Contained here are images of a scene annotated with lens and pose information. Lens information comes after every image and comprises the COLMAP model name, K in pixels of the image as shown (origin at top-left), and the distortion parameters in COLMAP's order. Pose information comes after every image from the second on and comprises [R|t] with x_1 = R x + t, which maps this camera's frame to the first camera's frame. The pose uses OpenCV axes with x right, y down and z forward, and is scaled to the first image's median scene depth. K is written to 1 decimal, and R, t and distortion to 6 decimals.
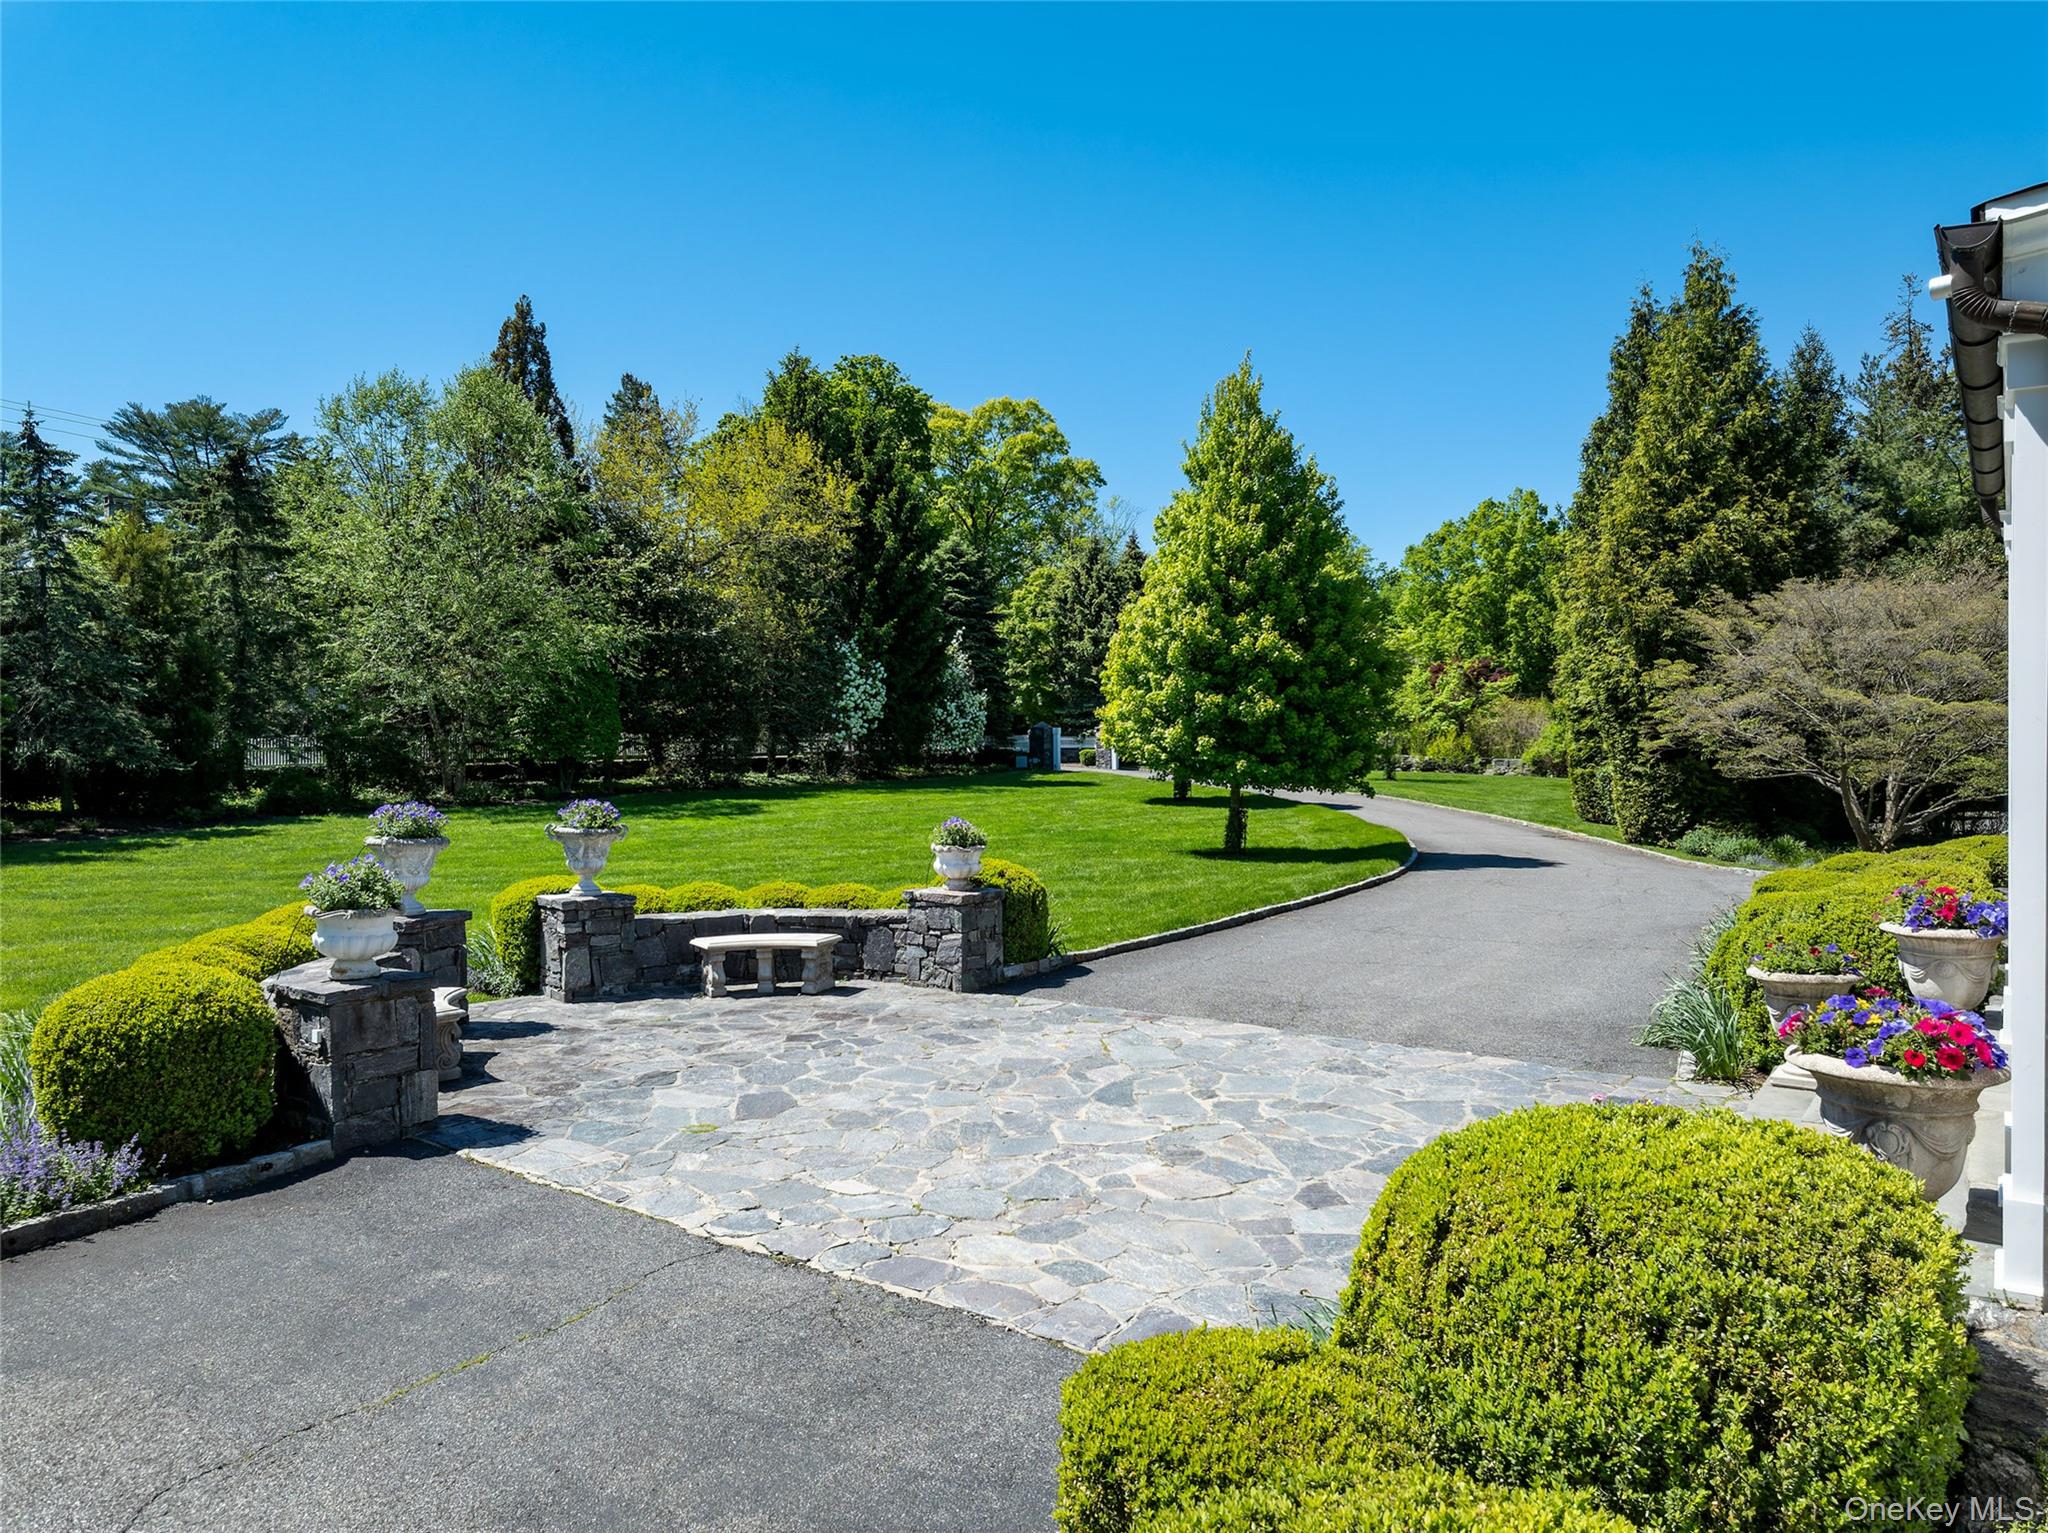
lens RADIAL K [[1415.9, 0, 1018.0], [0, 1415.9, 763.0], [0, 0, 1]] dist [-0.010352, 0.011338]
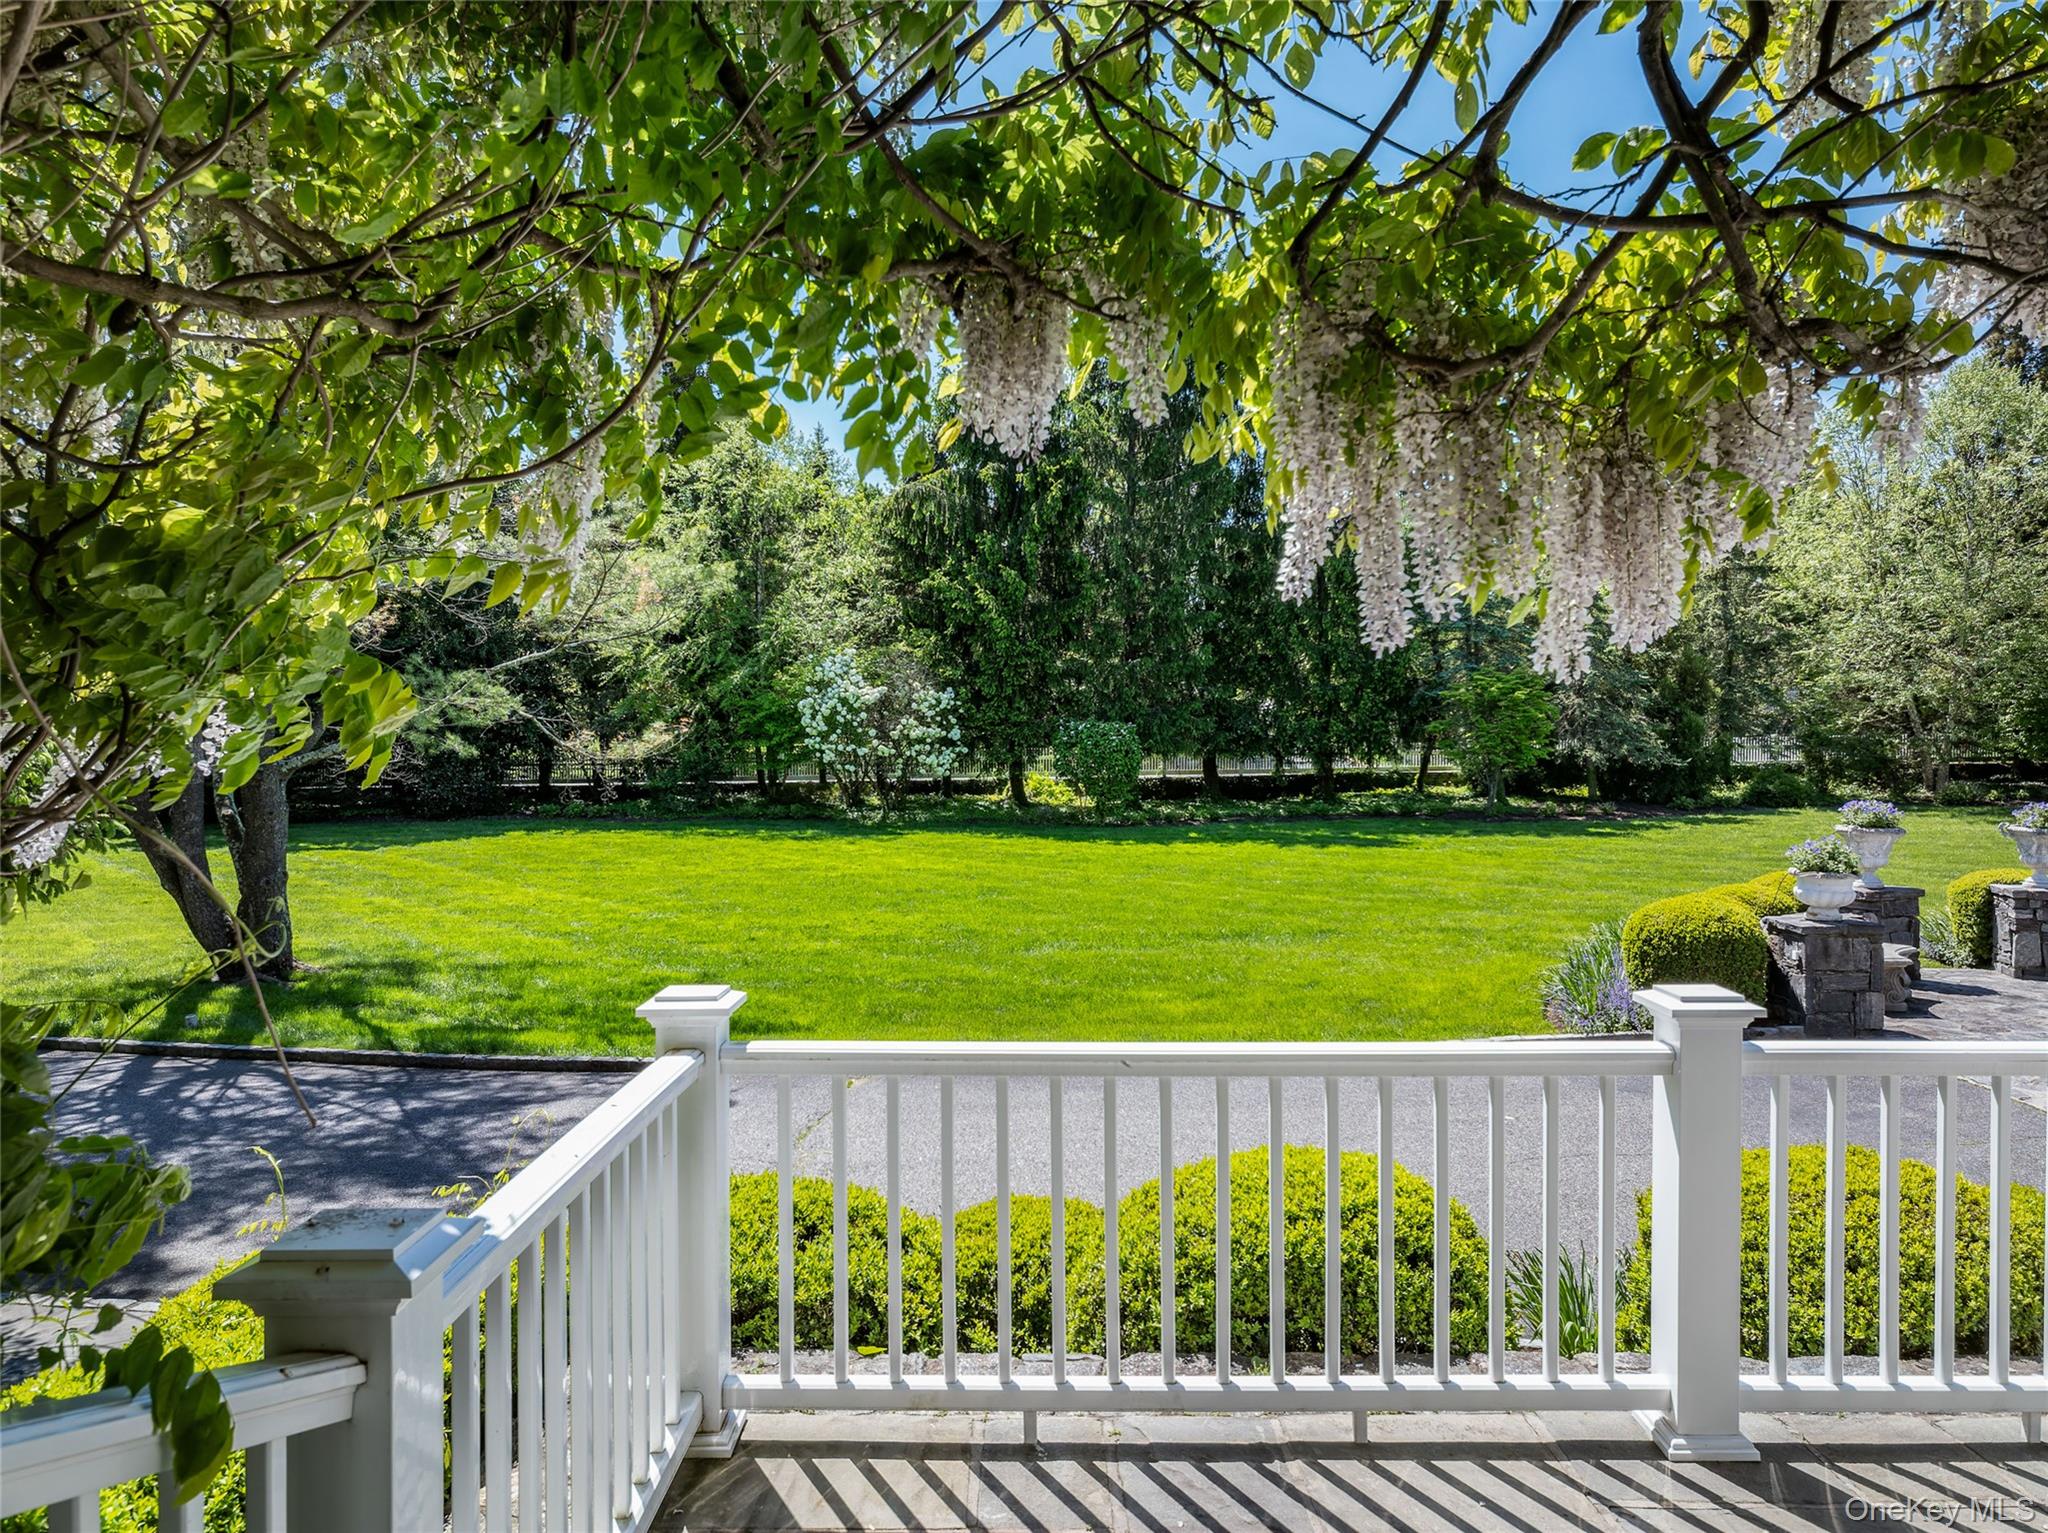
lens RADIAL K [[1415.9, 0, 1016.1], [0, 1415.9, 763.1], [0, 0, 1]] dist [-0.010352, 0.011338]
pose [[0.570292, 0.014640, -0.821312, 0.069494], [-0.009984, 0.999891, 0.010891, -0.004528], [0.821381, 0.001989, 0.570376, -0.142901]]
